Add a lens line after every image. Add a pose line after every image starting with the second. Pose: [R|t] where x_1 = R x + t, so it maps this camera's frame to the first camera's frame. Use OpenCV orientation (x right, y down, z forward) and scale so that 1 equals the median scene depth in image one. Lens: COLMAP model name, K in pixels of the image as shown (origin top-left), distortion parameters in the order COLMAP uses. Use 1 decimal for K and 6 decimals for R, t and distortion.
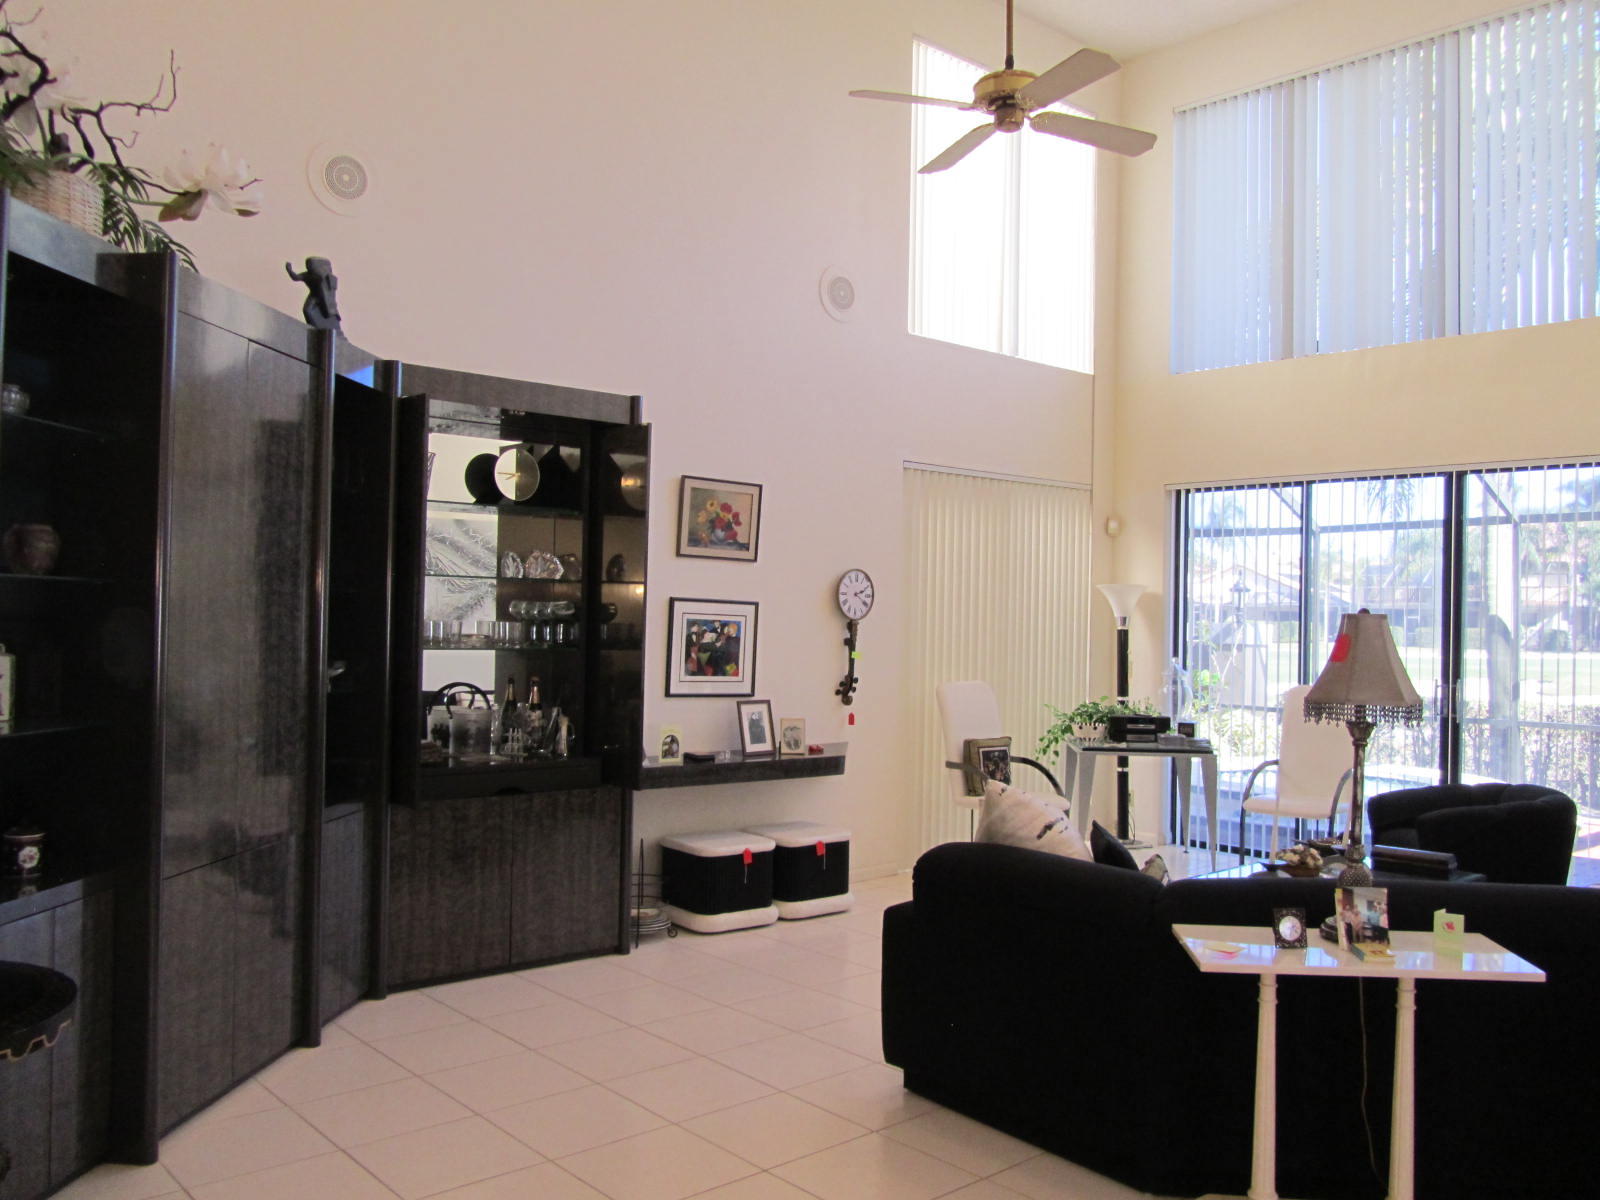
lens RADIAL K [[1323.9, 0, 801.7], [0, 1323.9, 596.4], [0, 0, 1]] dist [-0.035715, 0.018704]
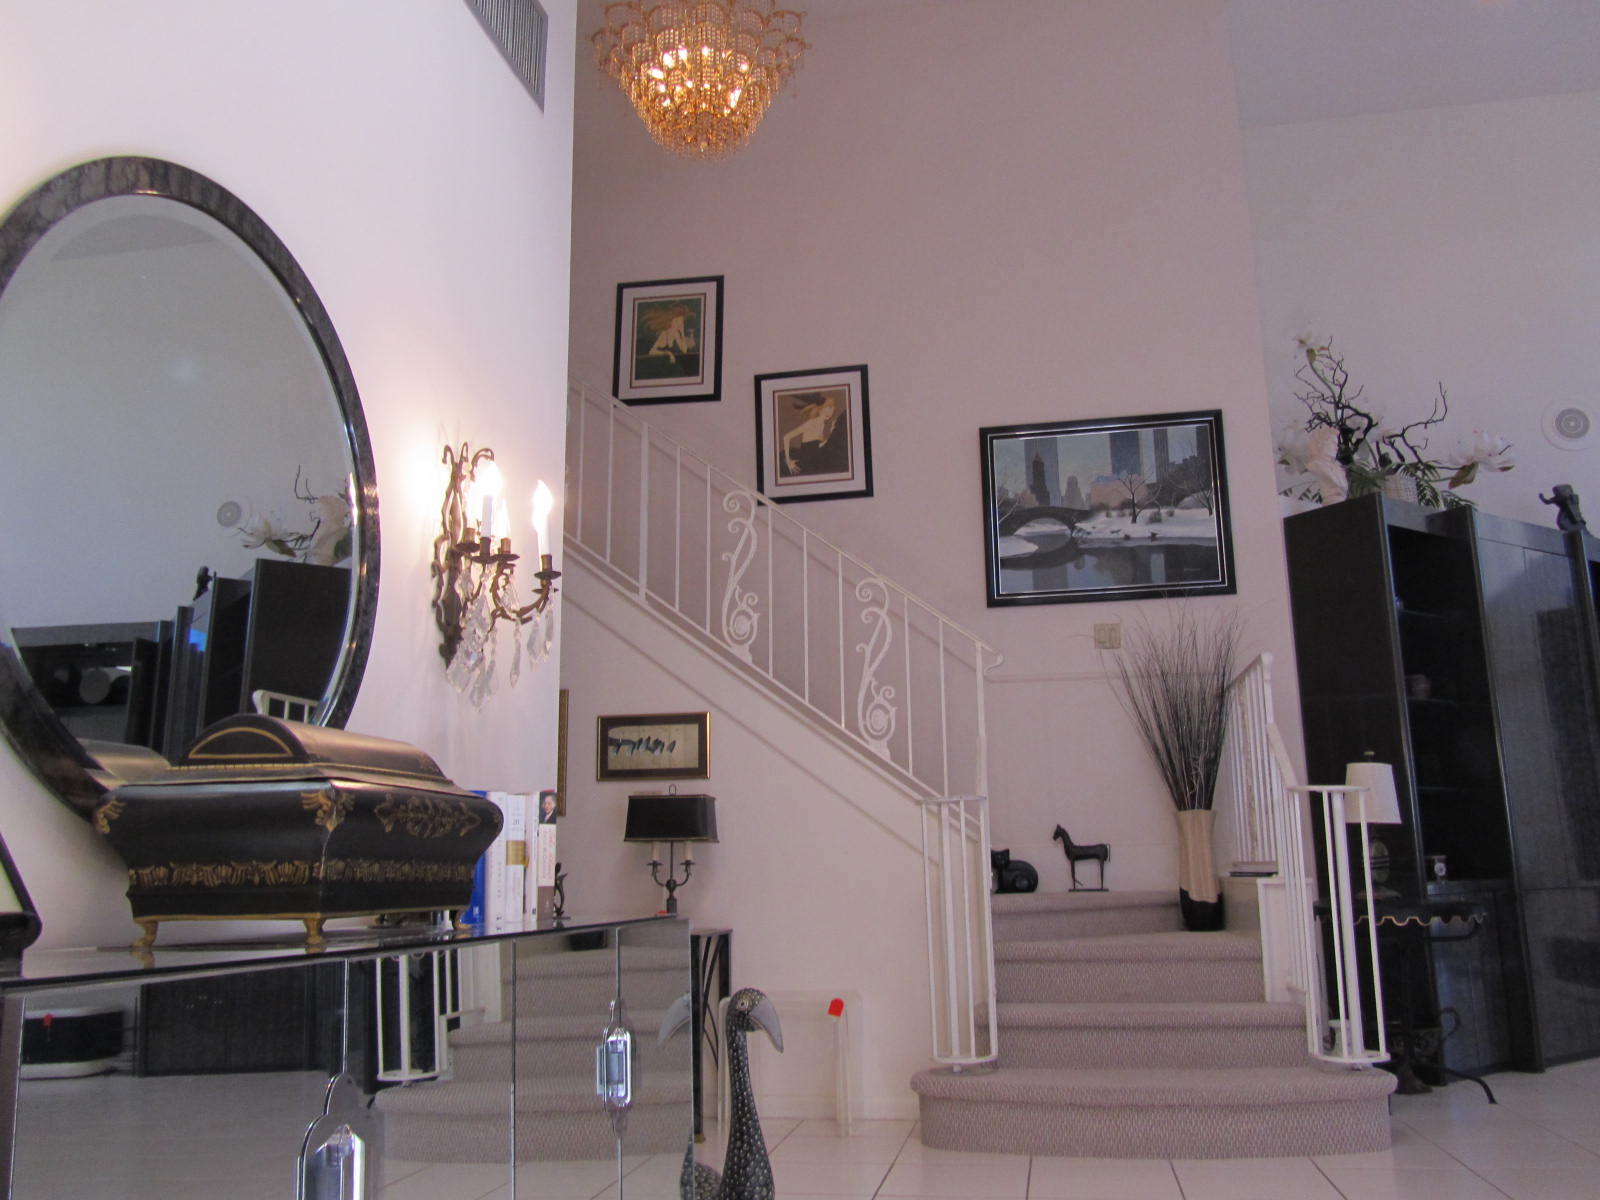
lens RADIAL K [[1292.4, 0, 803.8], [0, 1292.4, 604.1], [0, 0, 1]] dist [-0.037122, 0.001464]
pose [[0.606606, -0.193886, -0.770998, 0.141689], [0.044046, 0.976512, -0.210913, 0.100254], [0.793781, 0.093982, 0.600898, -0.381587]]
